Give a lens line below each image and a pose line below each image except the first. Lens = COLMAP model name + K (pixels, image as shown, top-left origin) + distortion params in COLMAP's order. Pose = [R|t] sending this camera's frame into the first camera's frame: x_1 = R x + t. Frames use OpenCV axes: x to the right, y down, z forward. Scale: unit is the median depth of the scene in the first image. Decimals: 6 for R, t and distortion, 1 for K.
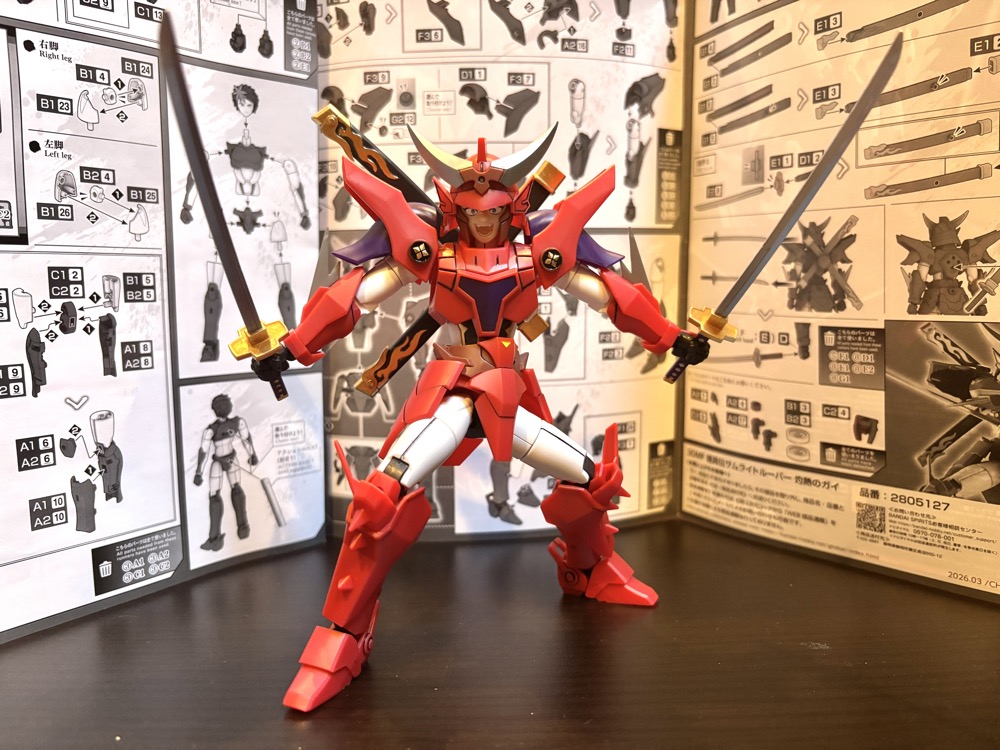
lens RADIAL K [[770.3, 0, 500.0], [0, 770.3, 375.0], [0, 0, 1]] dist [0.002031, 0.004395]
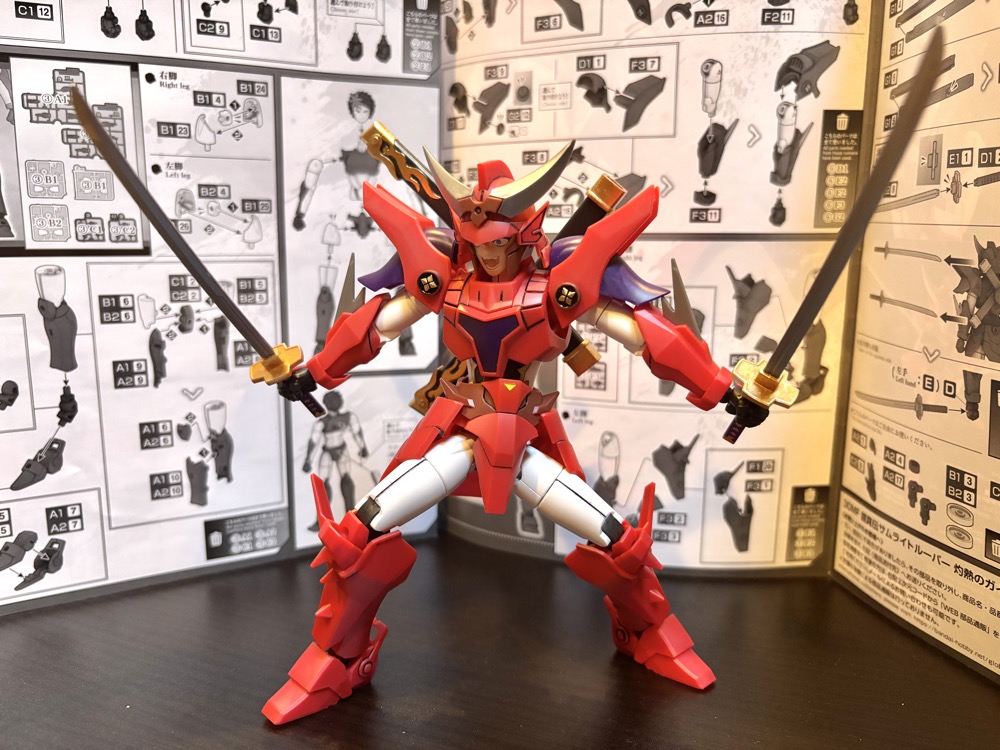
lens RADIAL K [[777.9, 0, 500.0], [0, 777.9, 375.0], [0, 0, 1]] dist [-0.004709, 0.009931]
pose [[0.915197, 0.090777, -0.392651, 0.270472], [-0.065456, 0.994847, 0.077434, -0.094825], [0.397656, -0.045166, 0.916422, 0.113515]]
